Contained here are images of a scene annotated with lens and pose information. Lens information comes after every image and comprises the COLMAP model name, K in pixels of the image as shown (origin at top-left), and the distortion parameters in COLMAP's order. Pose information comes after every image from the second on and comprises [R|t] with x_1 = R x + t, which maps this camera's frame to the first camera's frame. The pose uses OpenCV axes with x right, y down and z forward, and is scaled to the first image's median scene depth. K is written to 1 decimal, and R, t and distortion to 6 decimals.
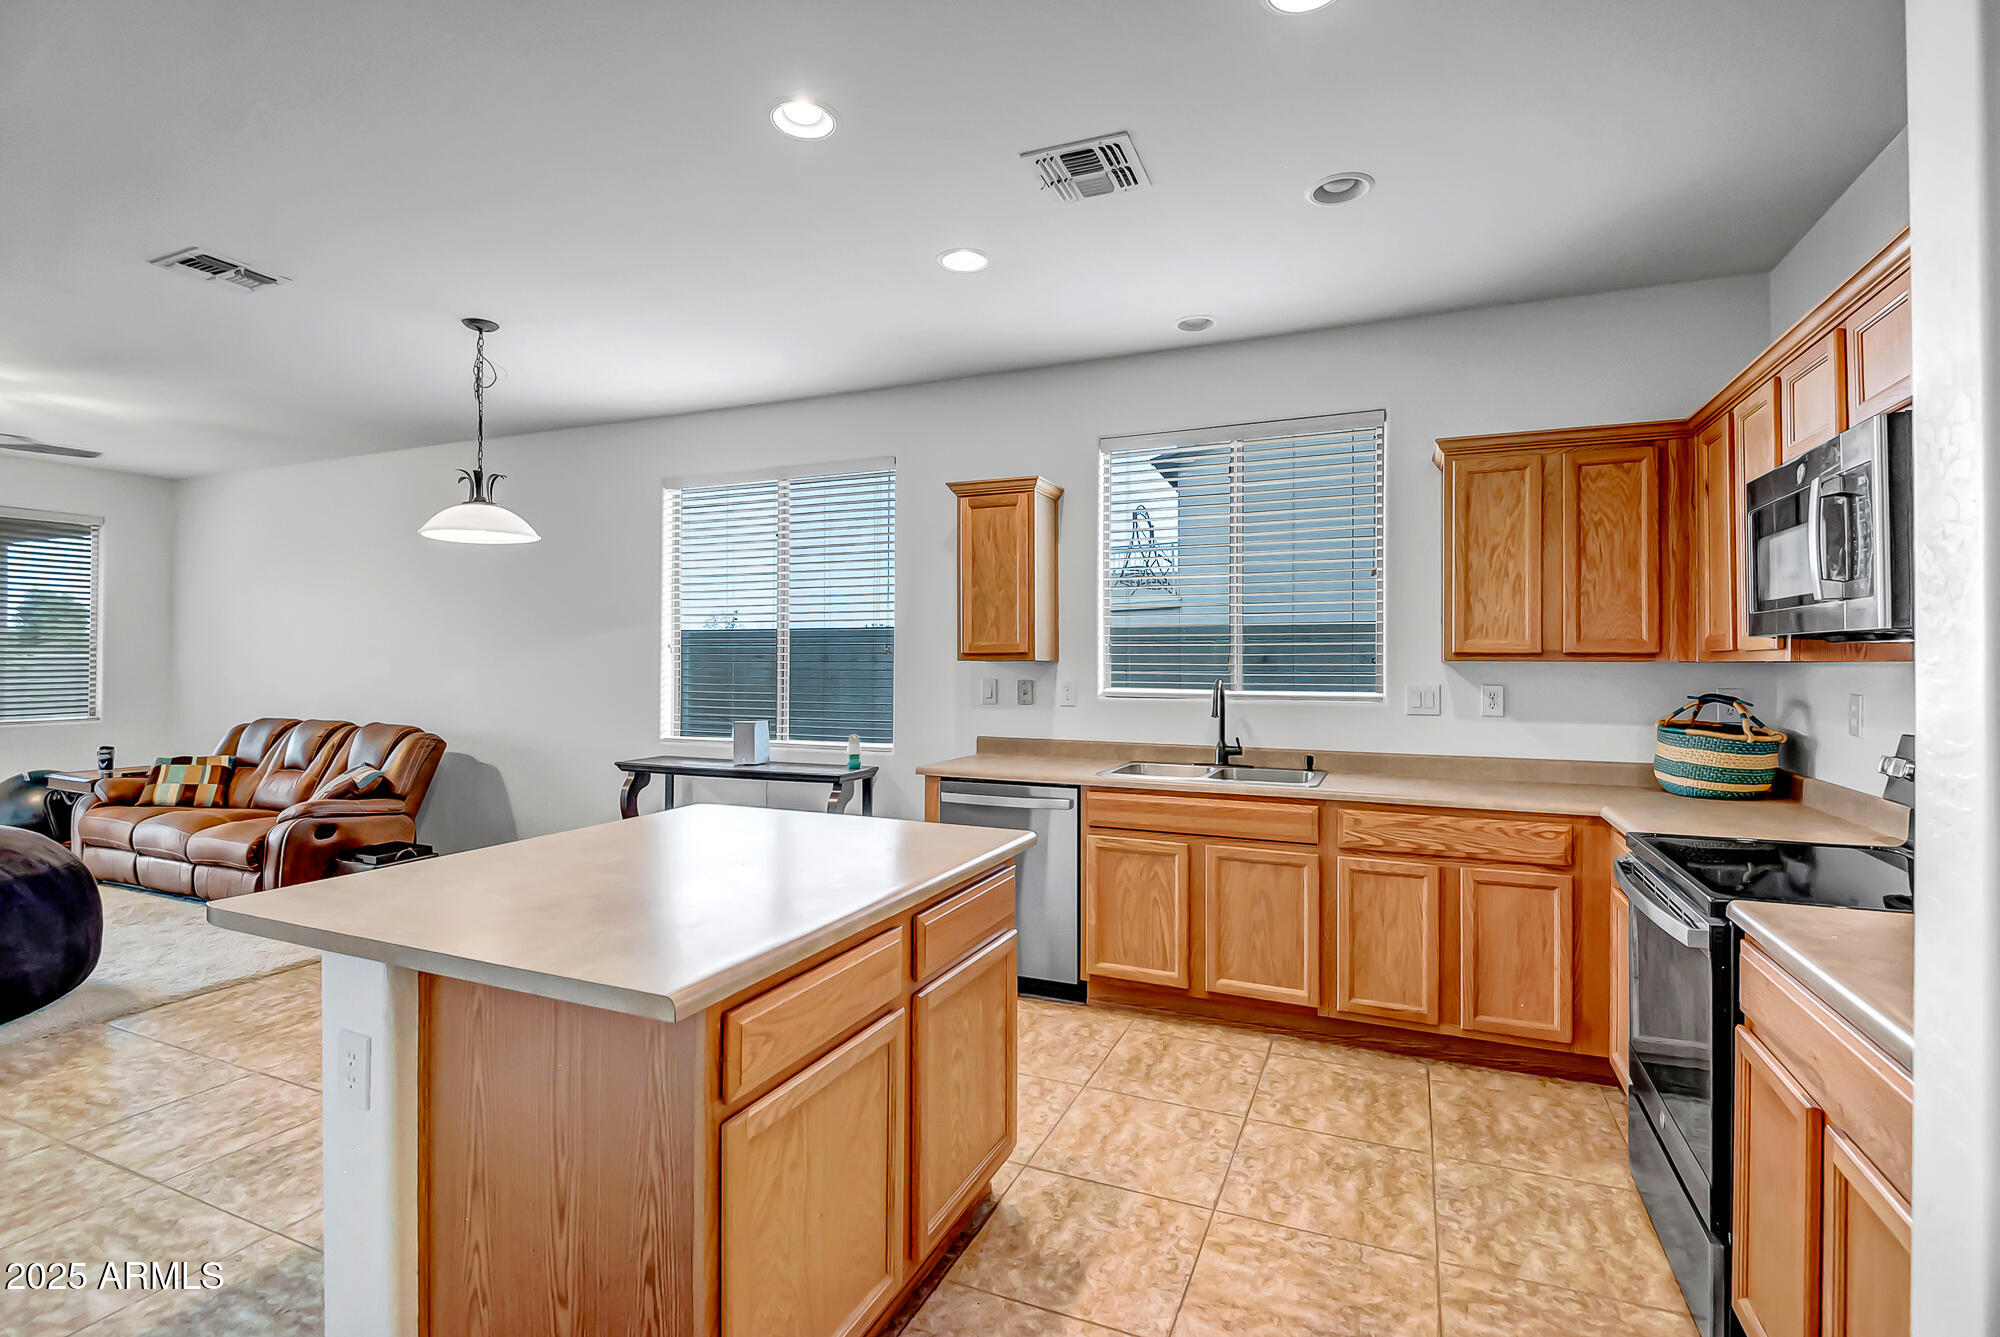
lens RADIAL K [[927.7, 0, 1010.4], [0, 927.7, 667.5], [0, 0, 1]] dist [-0.004555, -0.002034]
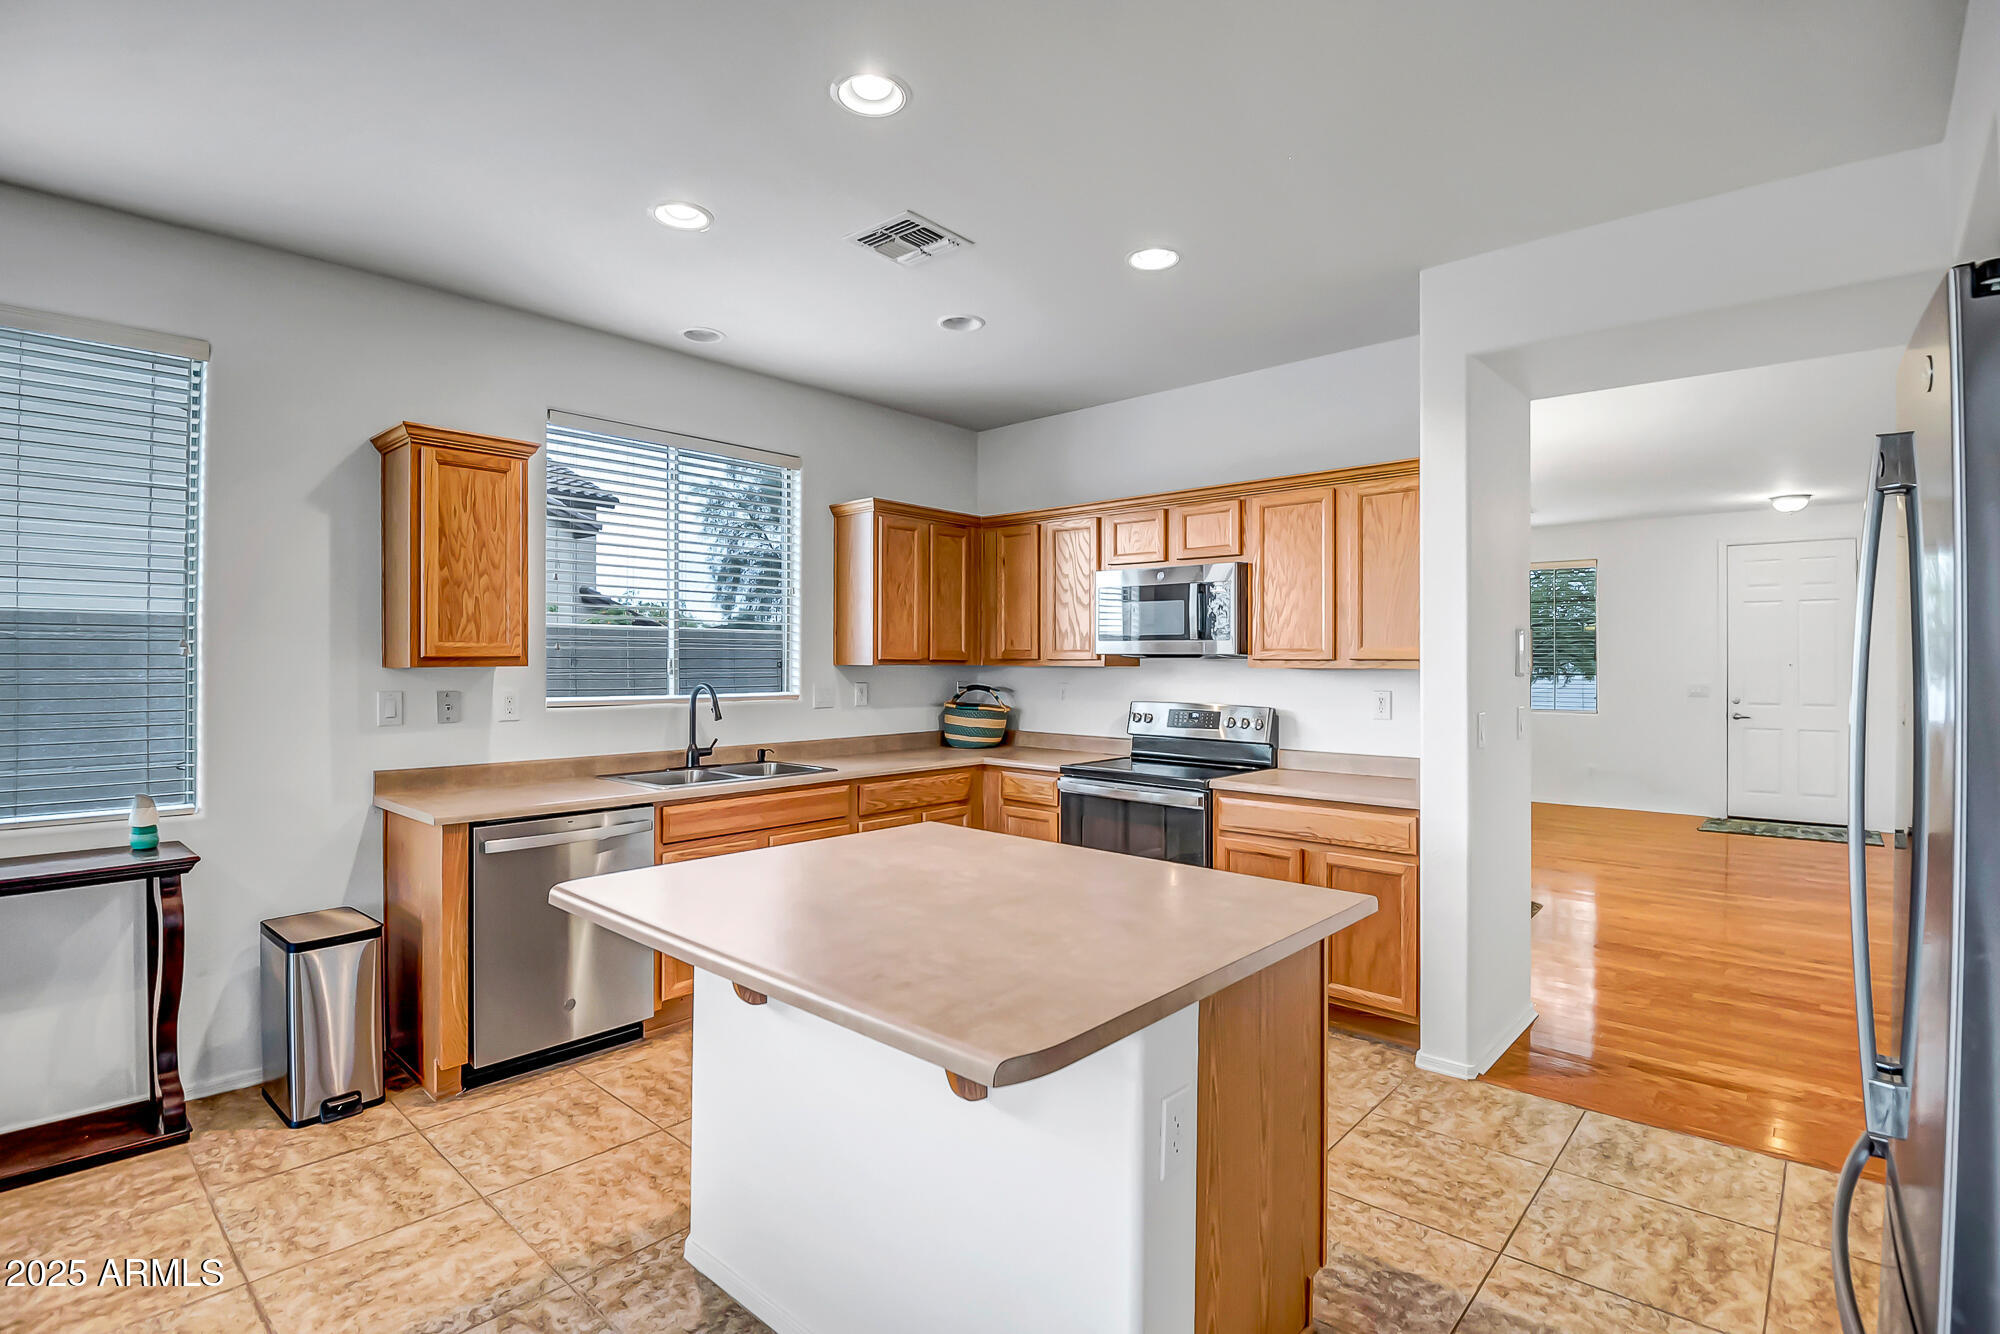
lens RADIAL K [[927.7, 0, 1015.6], [0, 927.7, 664.6], [0, 0, 1]] dist [-0.004555, -0.002034]
pose [[0.320828, -0.002627, 0.947134, -0.666868], [0.005921, 0.999982, 0.000768, -0.007246], [-0.947119, 0.005361, 0.320838, 0.352299]]
